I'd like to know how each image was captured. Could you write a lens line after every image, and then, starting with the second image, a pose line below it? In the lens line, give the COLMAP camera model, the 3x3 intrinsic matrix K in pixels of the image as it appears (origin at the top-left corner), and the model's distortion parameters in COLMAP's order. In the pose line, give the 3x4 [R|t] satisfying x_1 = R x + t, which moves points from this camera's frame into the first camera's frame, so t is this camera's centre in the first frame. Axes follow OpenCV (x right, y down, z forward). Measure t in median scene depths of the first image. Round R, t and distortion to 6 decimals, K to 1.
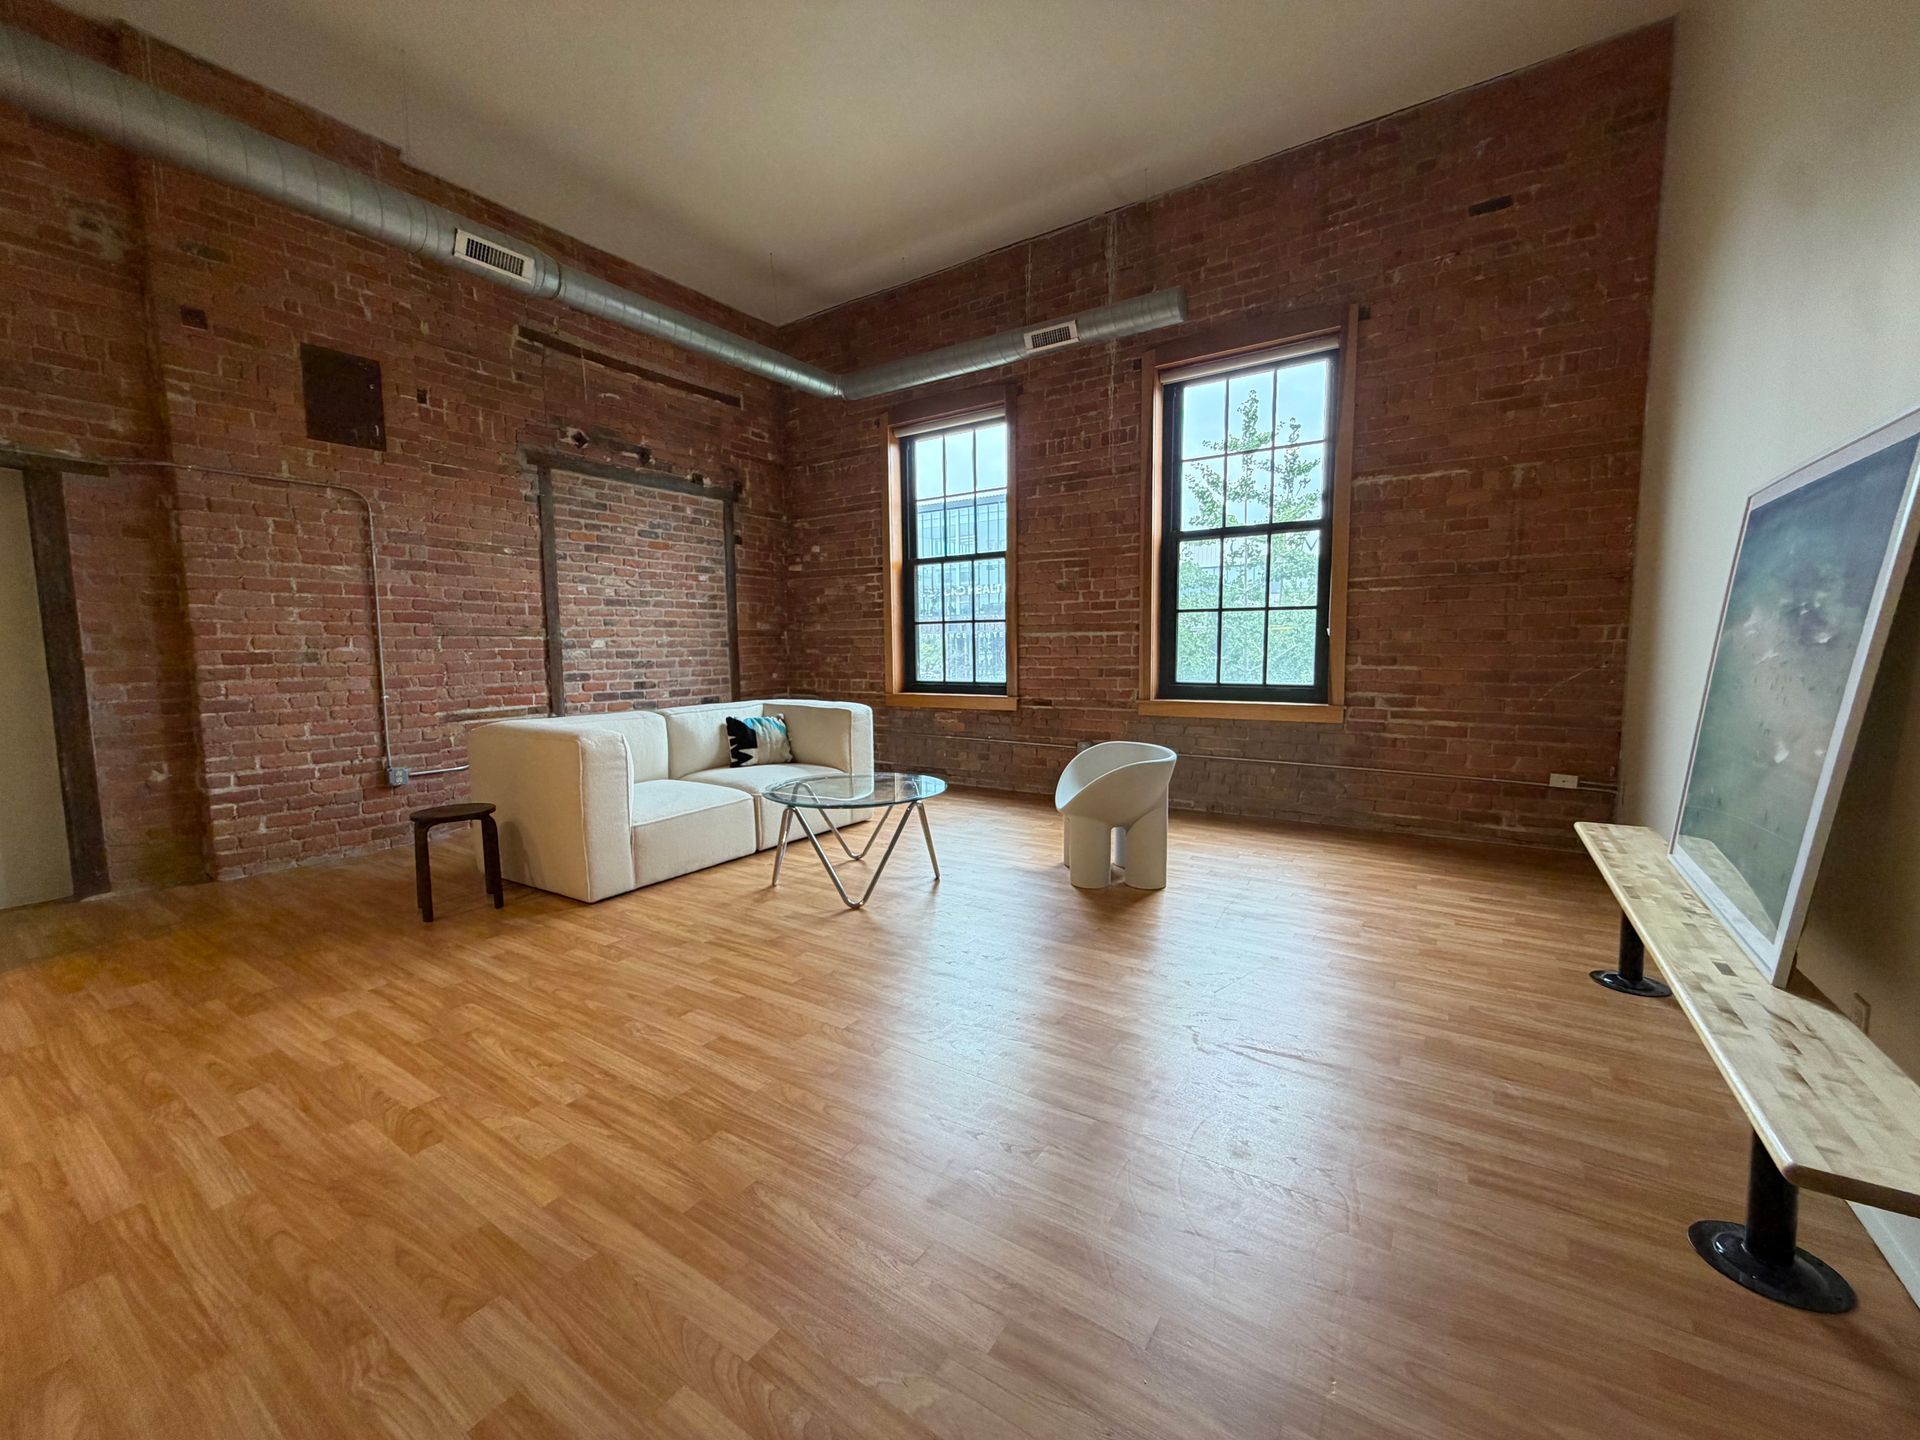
lens RADIAL K [[765.8, 0, 953.6], [0, 765.8, 719.3], [0, 0, 1]] dist [-0.001611, 0.000665]
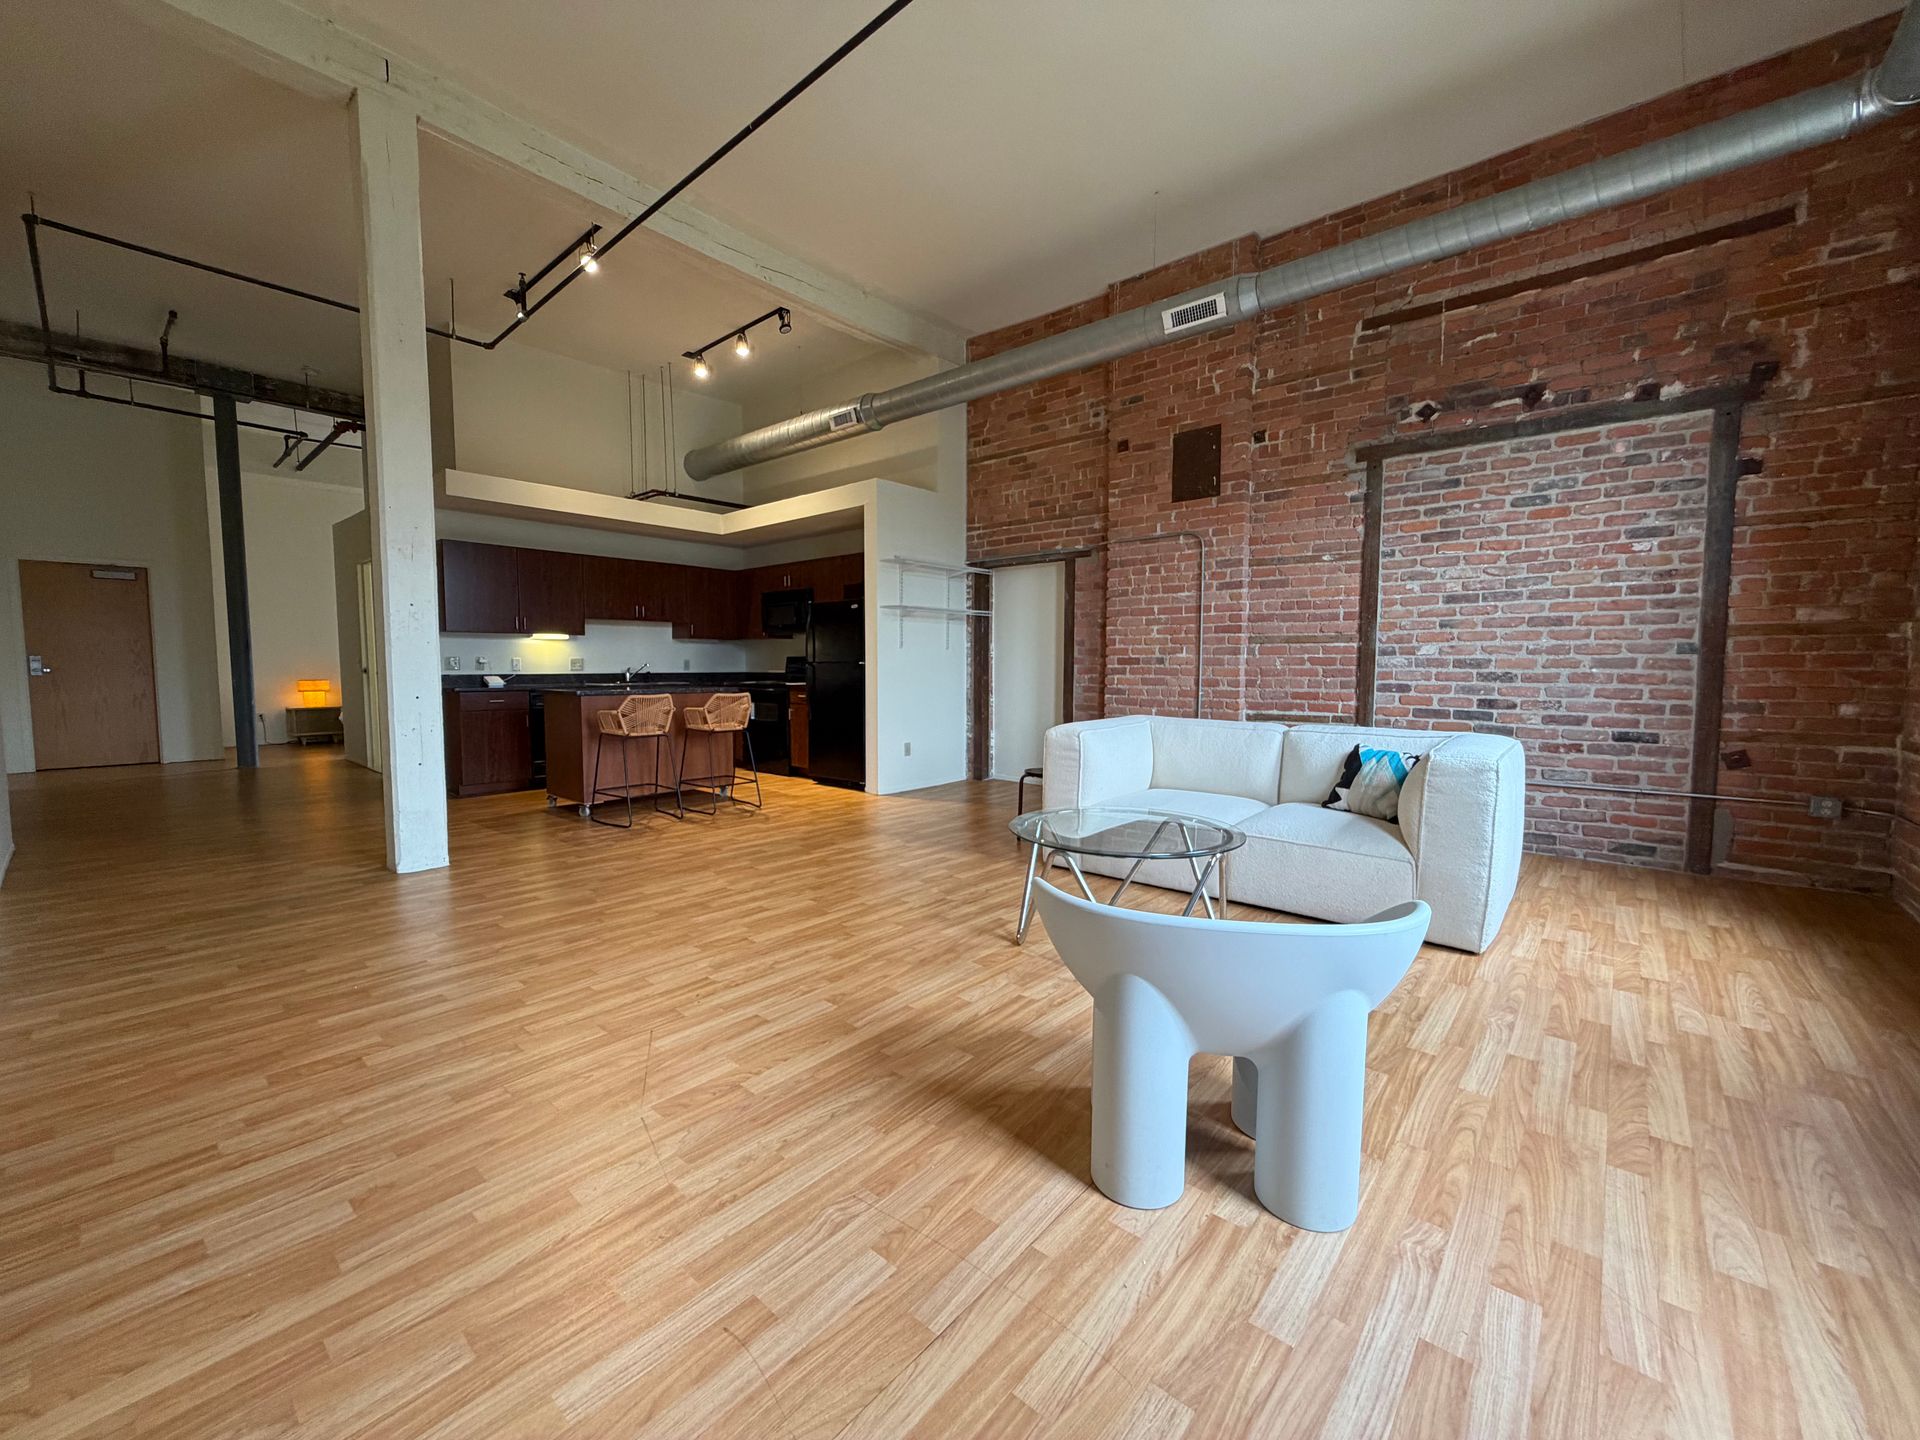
lens RADIAL K [[765.8, 0, 953.6], [0, 765.8, 719.3], [0, 0, 1]] dist [-0.001611, 0.000665]
pose [[-0.126140, 0.084569, -0.988401, 0.513289], [-0.094287, 0.990827, 0.096810, -0.064271], [0.987521, 0.105405, -0.117009, 0.686973]]
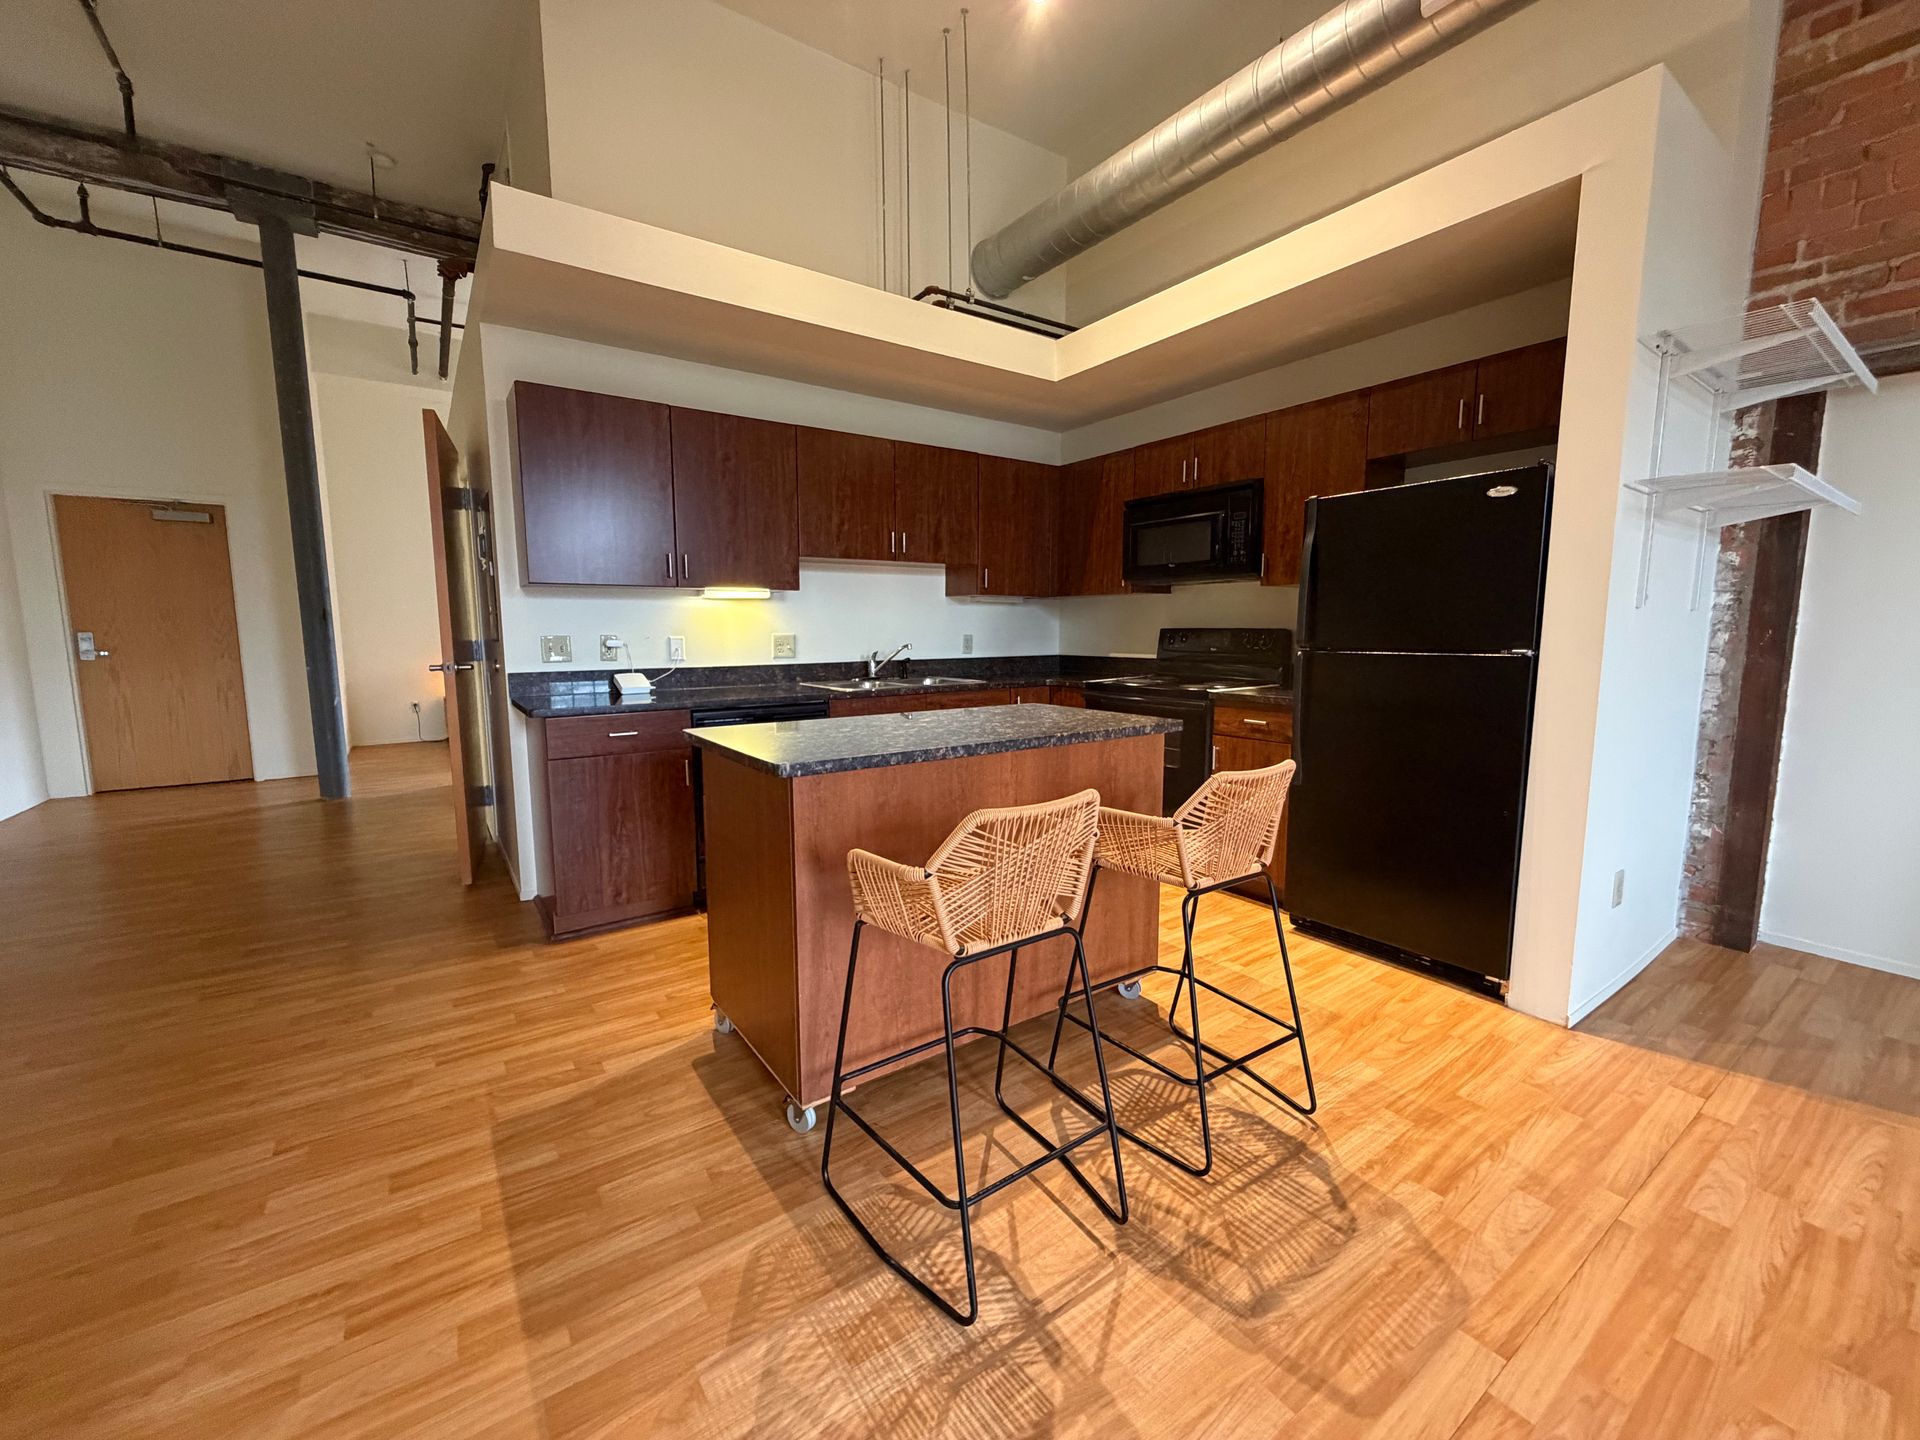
lens RADIAL K [[765.8, 0, 953.6], [0, 765.8, 719.3], [0, 0, 1]] dist [-0.001611, 0.000665]
pose [[-0.362109, 0.127883, -0.923322, -0.223416], [-0.080451, 0.982560, 0.167639, -0.028261], [0.928658, 0.134986, -0.345505, 0.206738]]
